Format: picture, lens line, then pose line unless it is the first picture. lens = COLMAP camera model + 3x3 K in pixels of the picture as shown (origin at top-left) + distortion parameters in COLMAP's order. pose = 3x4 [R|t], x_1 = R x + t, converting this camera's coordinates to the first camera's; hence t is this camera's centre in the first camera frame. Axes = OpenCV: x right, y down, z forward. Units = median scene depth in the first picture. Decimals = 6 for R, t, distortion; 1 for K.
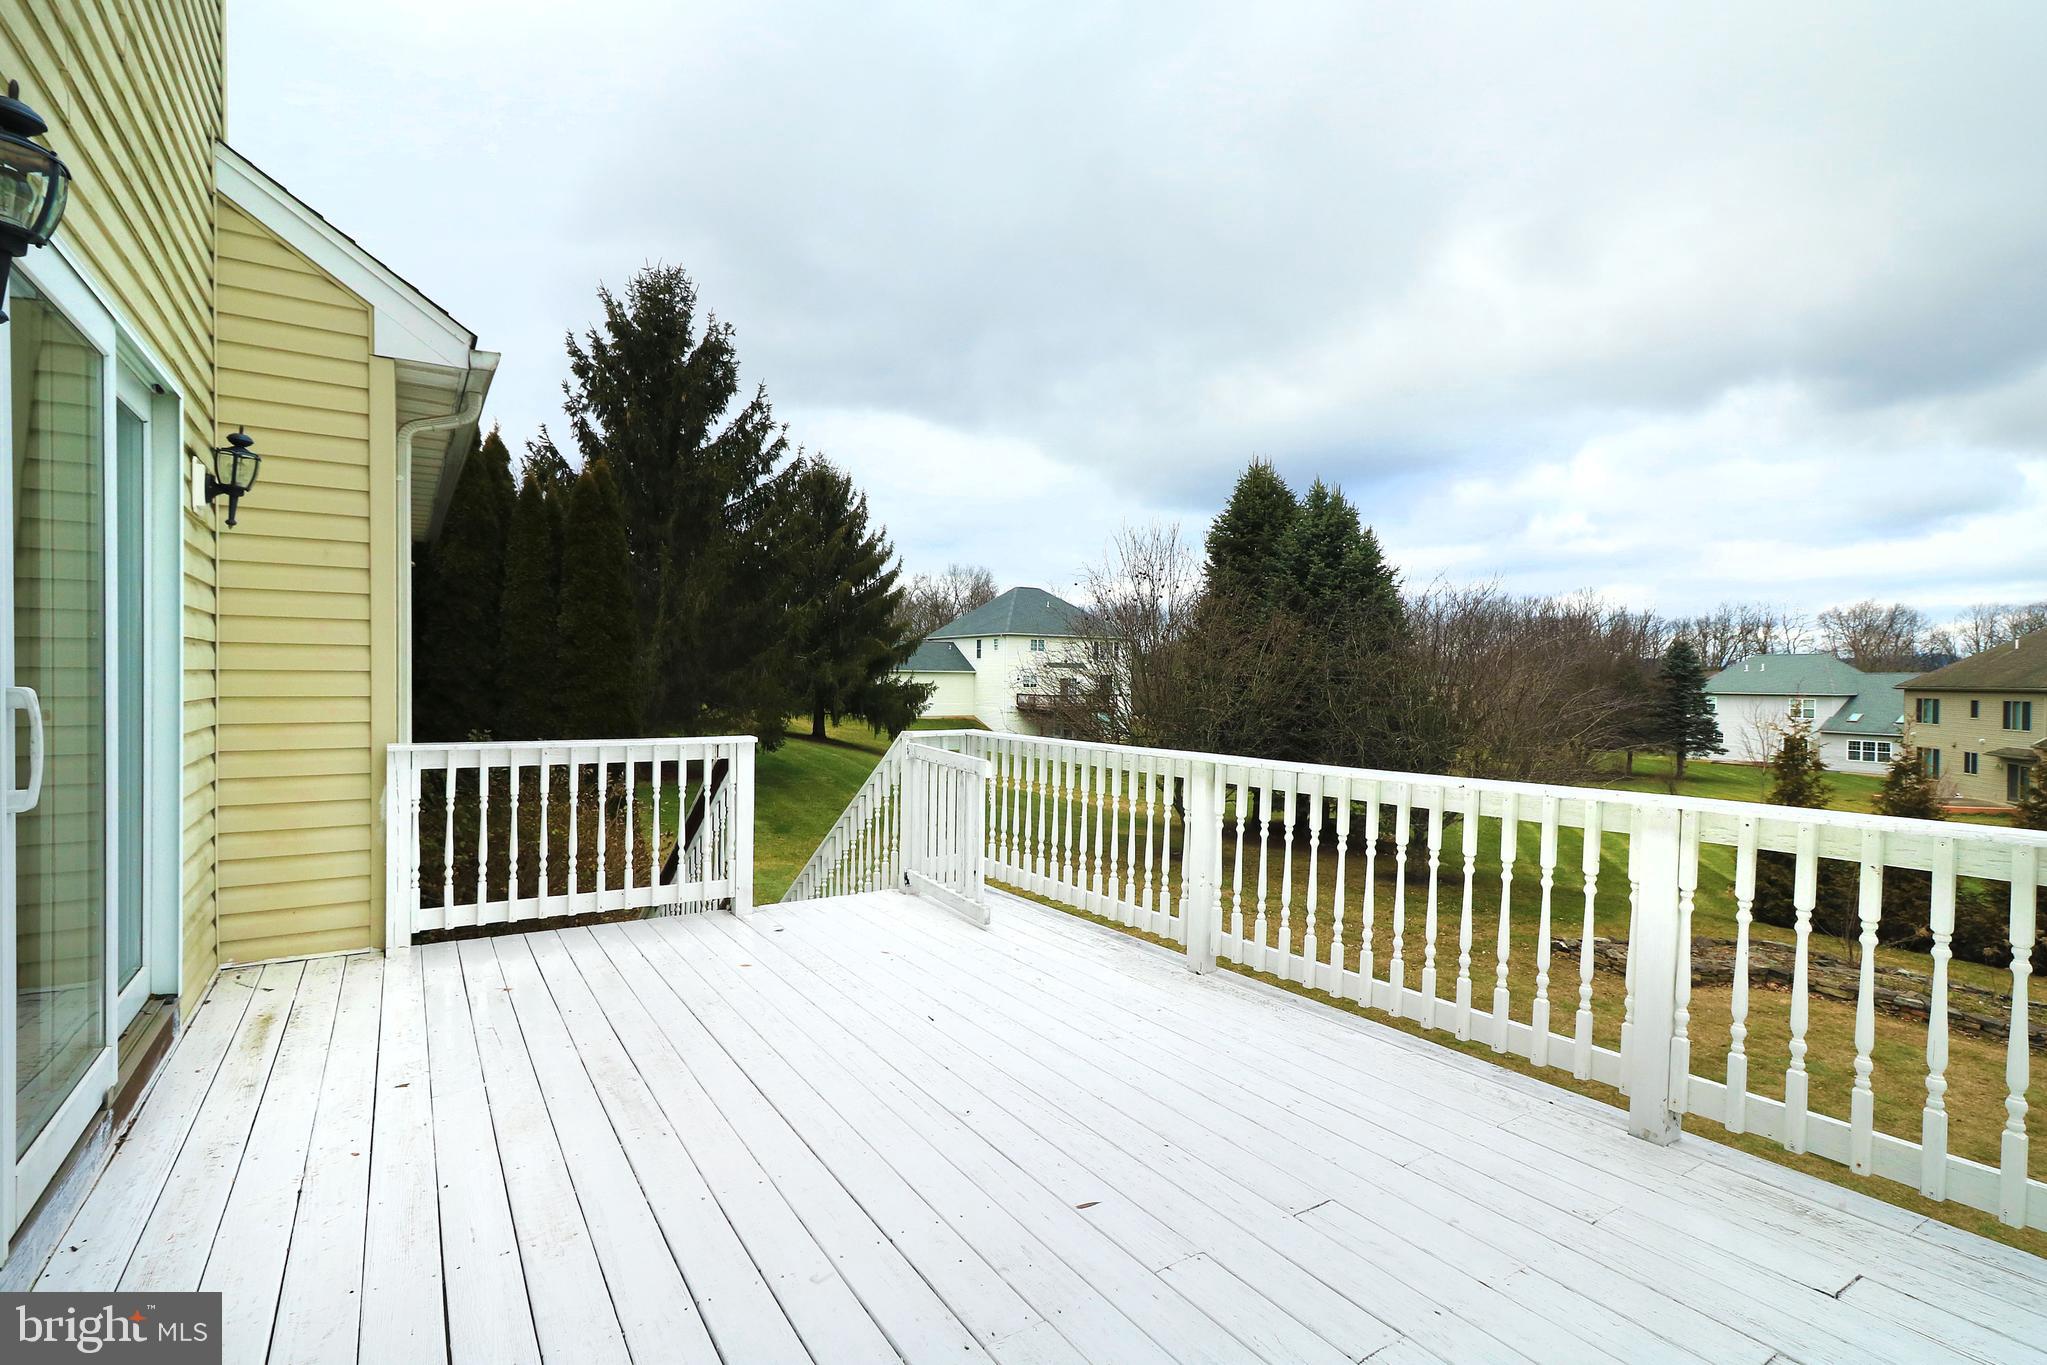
lens RADIAL K [[977.6, 0, 1023.5], [0, 977.6, 682.5], [0, 0, 1]] dist [0.001811, 0.001086]
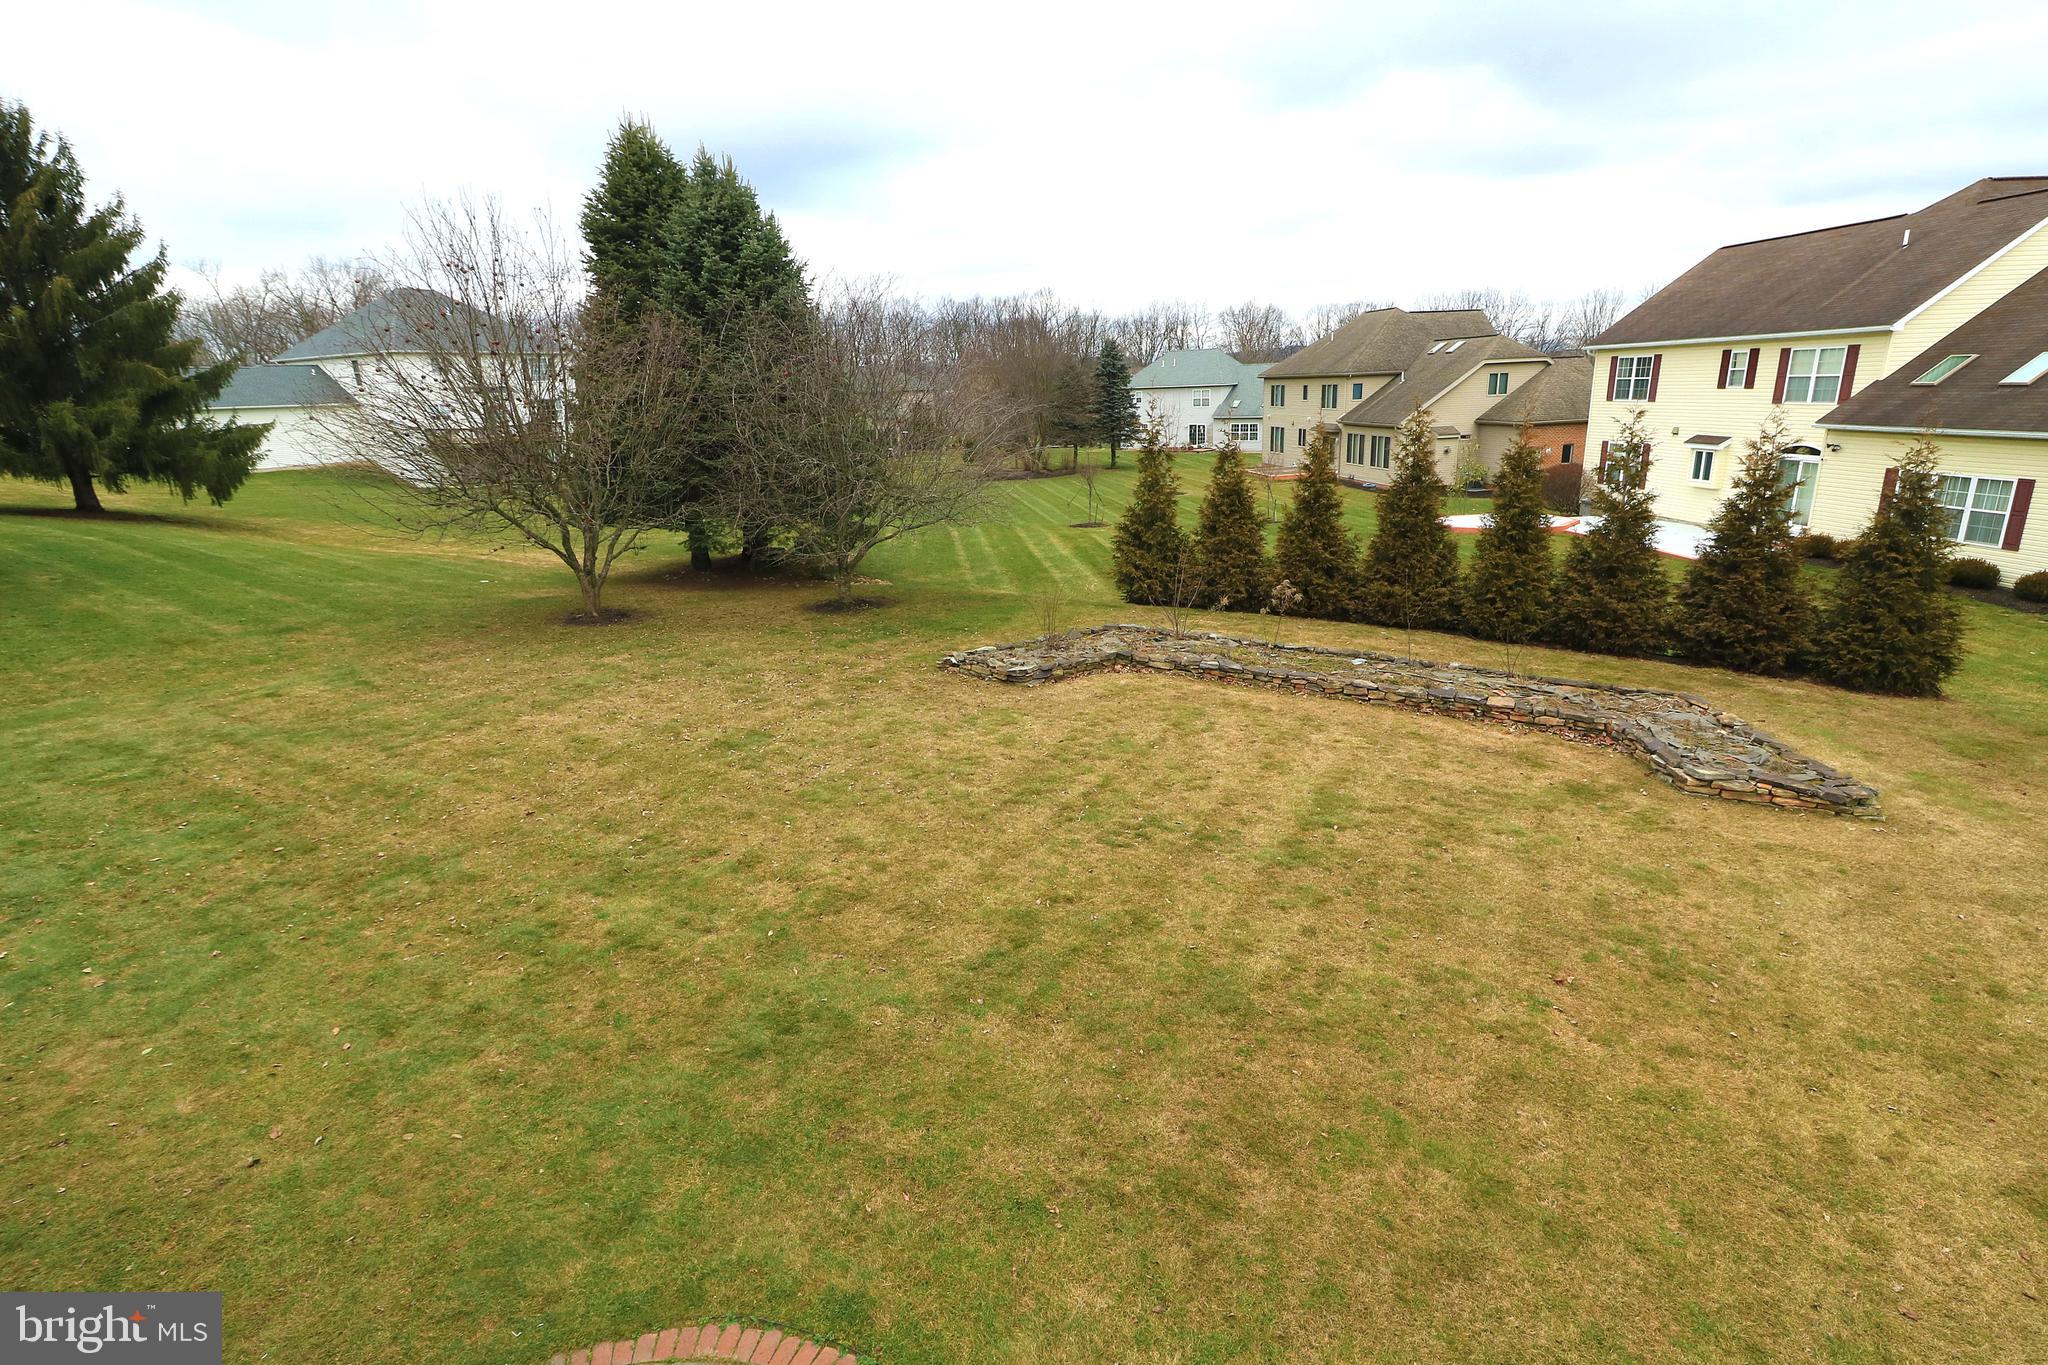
lens RADIAL K [[974.7, 0, 1043.4], [0, 974.7, 663.5], [0, 0, 1]] dist [-0.000067, 0.000647]
pose [[0.877192, -0.173060, 0.447867, 0.068742], [0.047868, 0.959658, 0.277067, -0.001323], [-0.477748, -0.221602, 0.850088, 0.036007]]
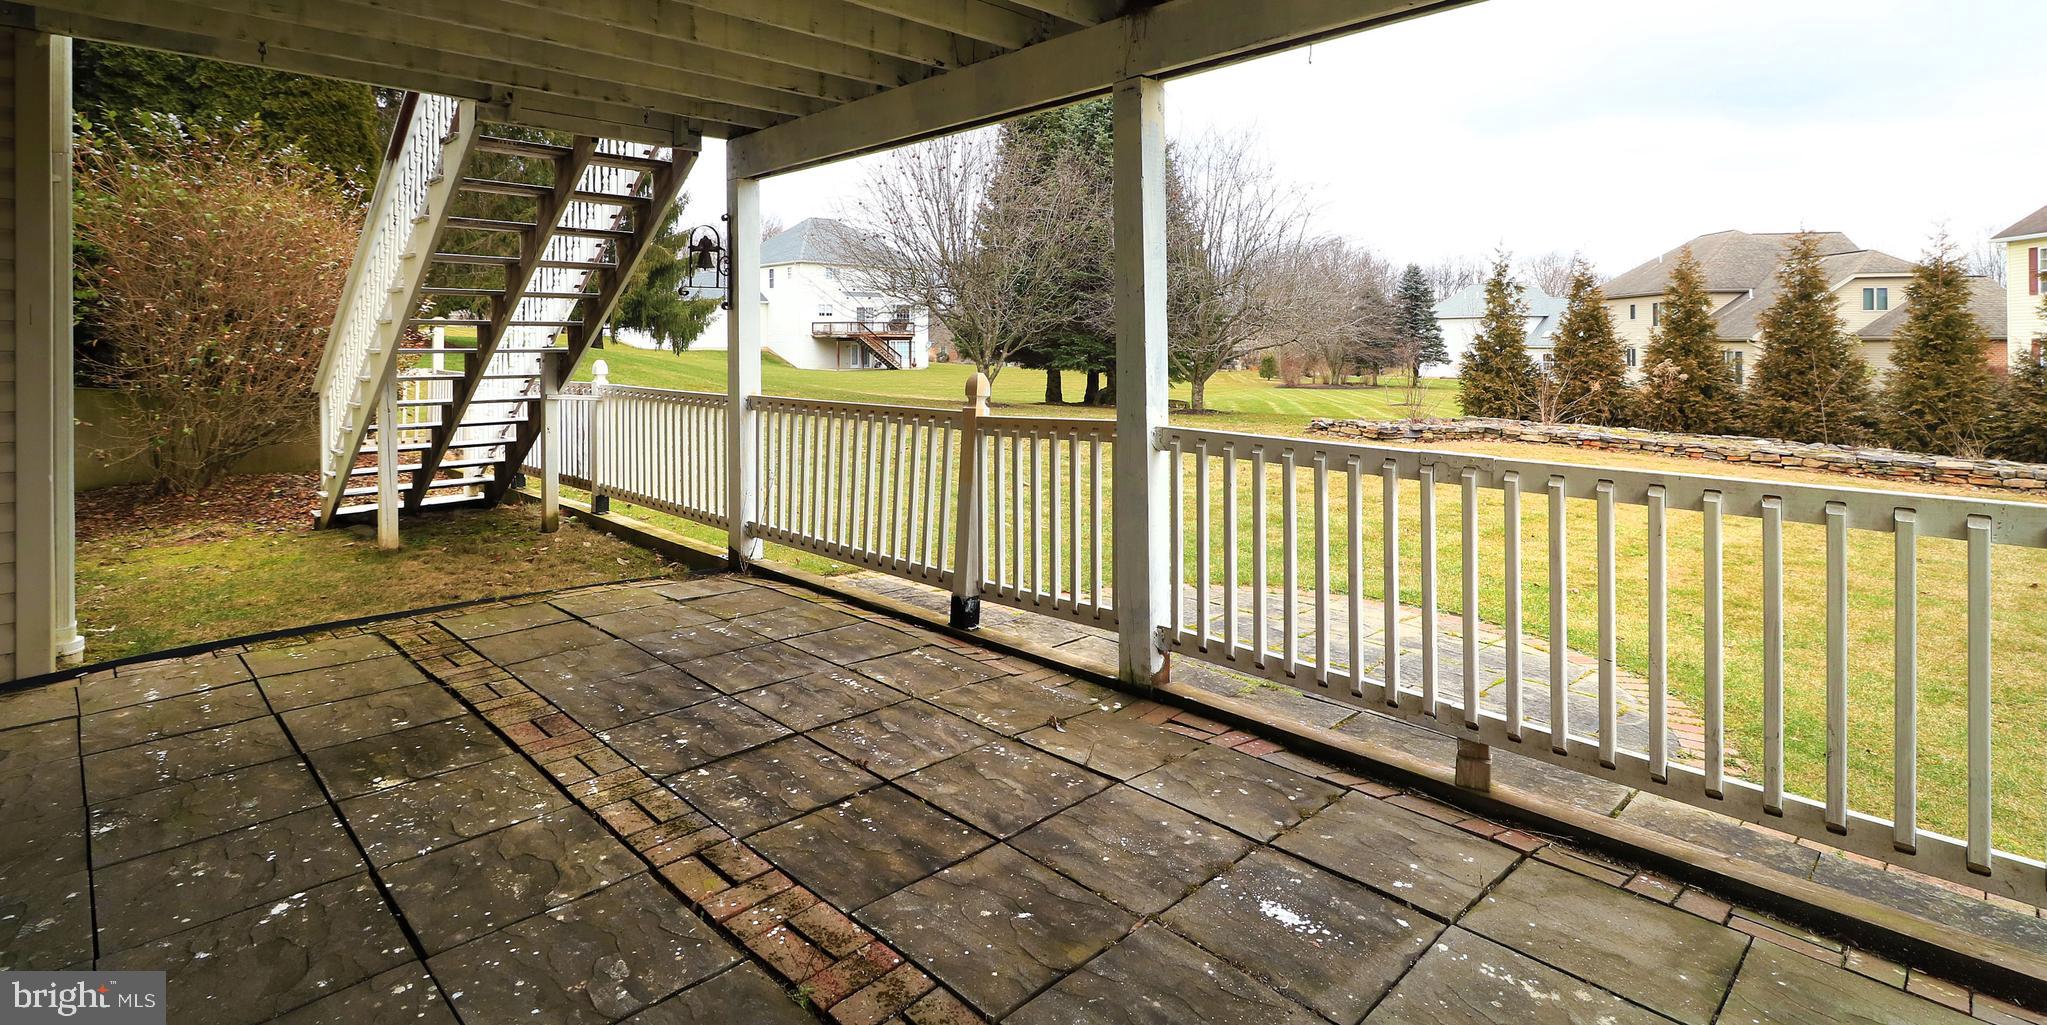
lens RADIAL K [[967.4, 0, 1027.5], [0, 967.4, 354.5], [0, 0, 1]] dist [0.002568, 0.000669]
pose [[0.977720, -0.012174, 0.209558, 0.001346], [0.012862, 0.999915, -0.001919, 0.070791], [-0.209517, 0.004571, 0.977794, 0.001783]]
